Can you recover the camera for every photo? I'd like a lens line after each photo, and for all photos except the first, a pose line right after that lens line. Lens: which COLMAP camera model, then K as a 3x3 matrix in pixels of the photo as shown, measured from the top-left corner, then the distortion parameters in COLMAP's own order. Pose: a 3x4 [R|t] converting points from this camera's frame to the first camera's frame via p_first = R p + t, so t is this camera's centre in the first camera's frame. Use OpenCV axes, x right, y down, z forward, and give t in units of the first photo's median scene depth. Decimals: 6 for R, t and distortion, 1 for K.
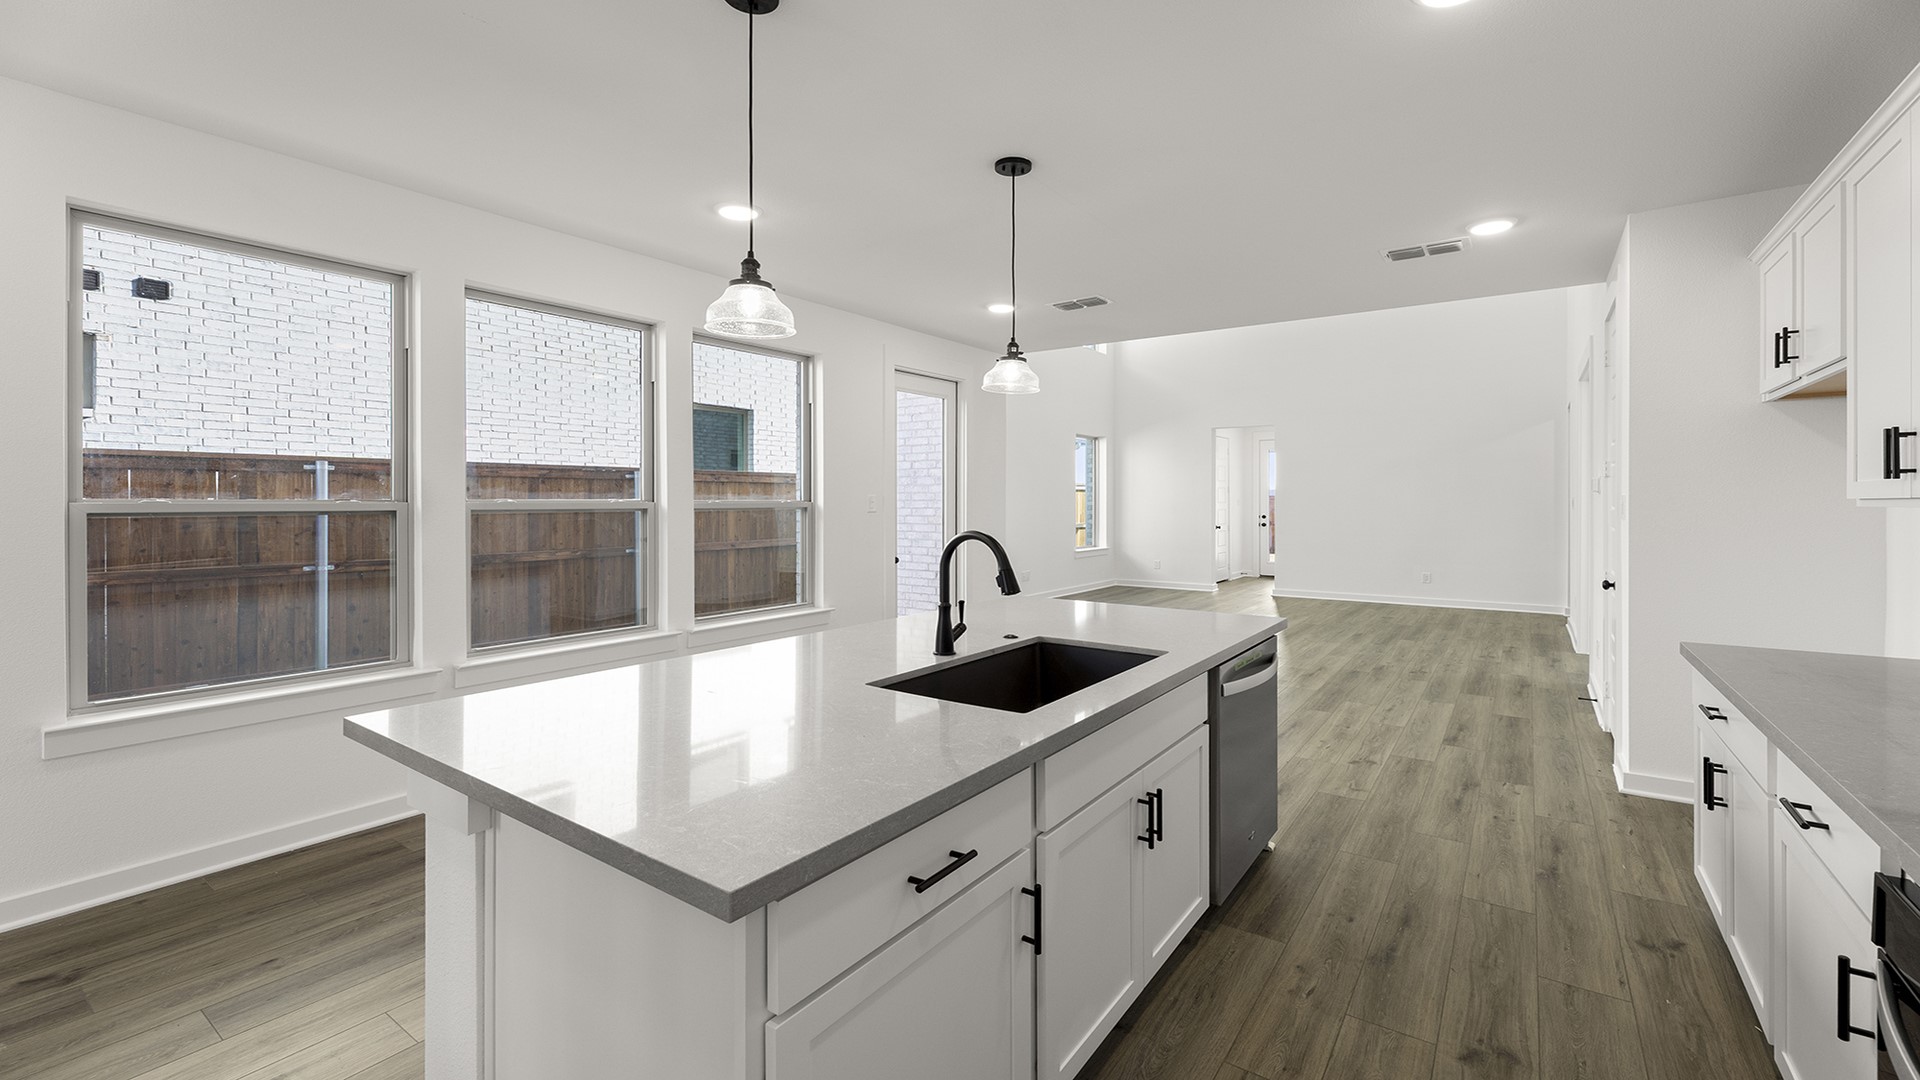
lens RADIAL K [[787.9, 0, 958.9], [0, 787.9, 526.3], [0, 0, 1]] dist [-0.001870, -0.000096]
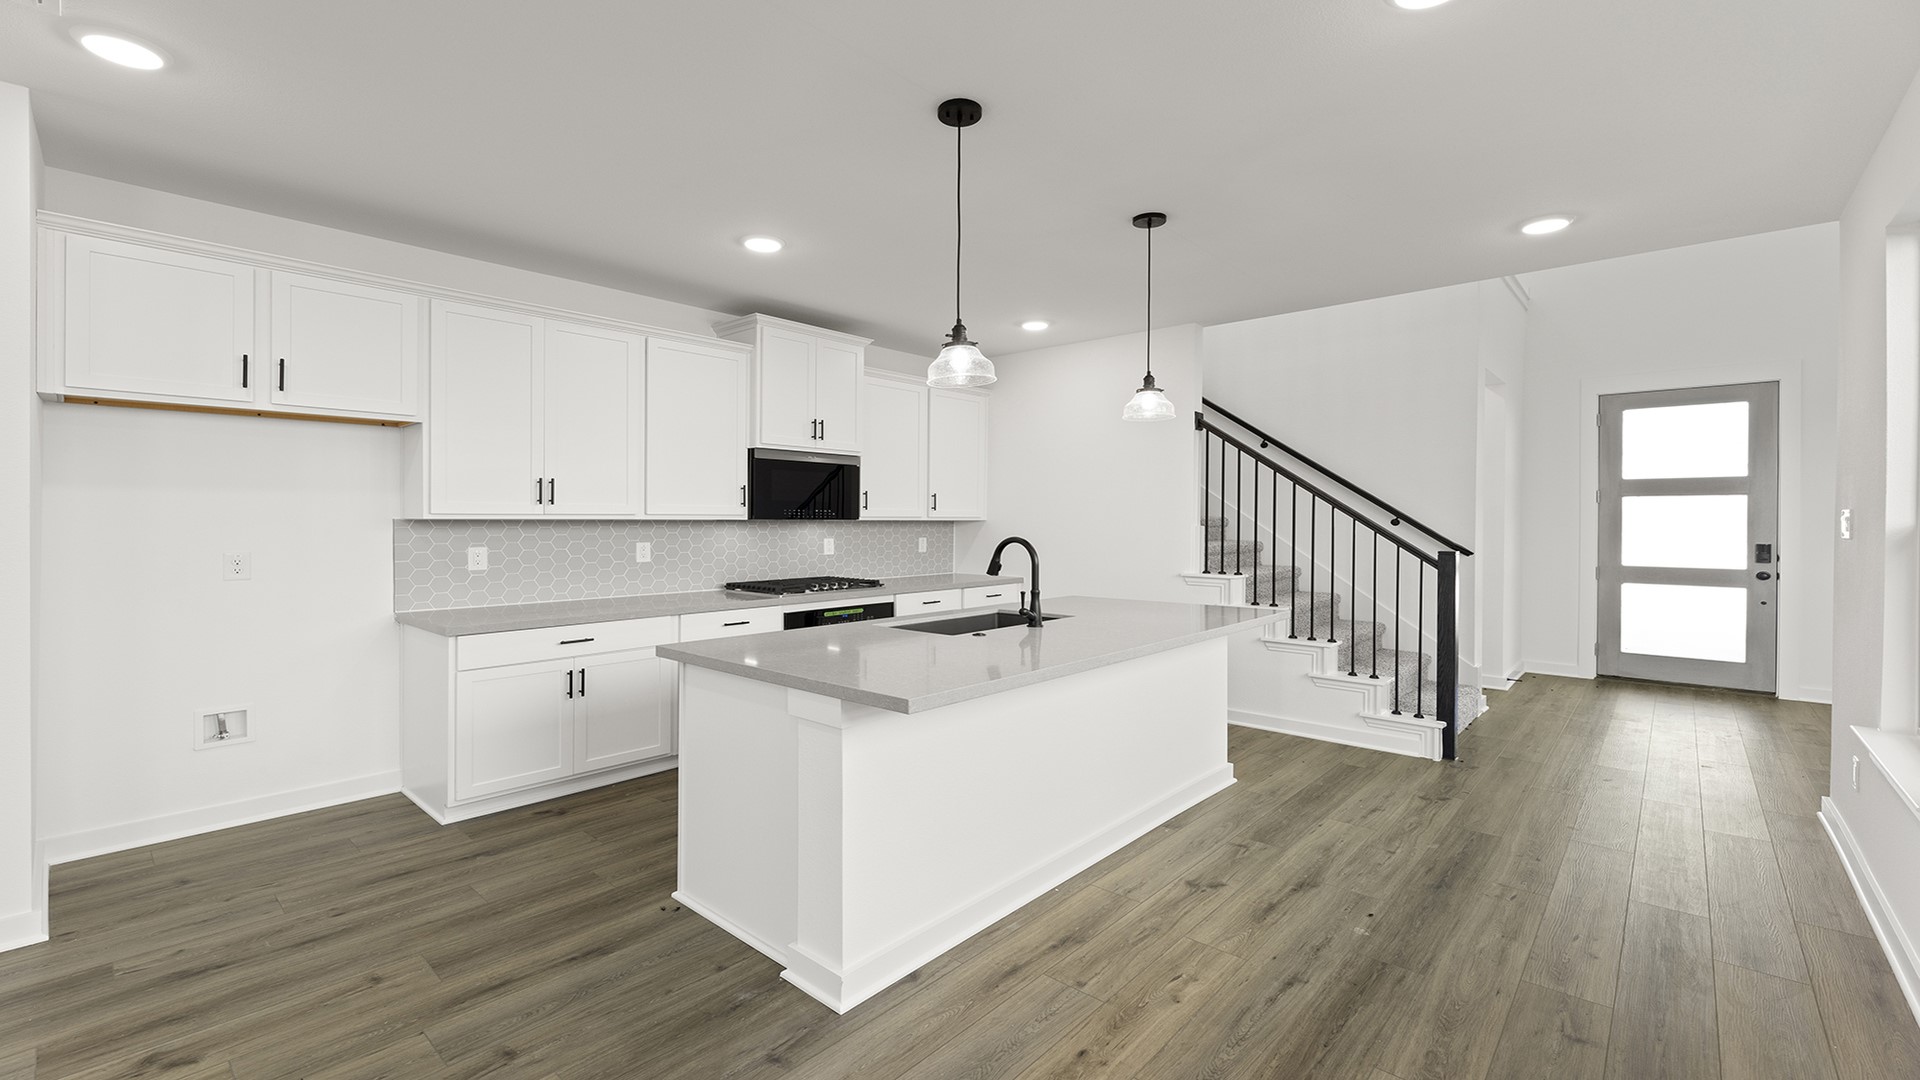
lens RADIAL K [[796.2, 0, 927.2], [0, 796.2, 535.7], [0, 0, 1]] dist [-0.000203, 0.000153]
pose [[-0.992230, -0.006660, 0.124235, -0.000643], [-0.000195, 0.998648, 0.051974, -0.025107], [-0.124413, 0.051546, -0.990891, 0.818877]]
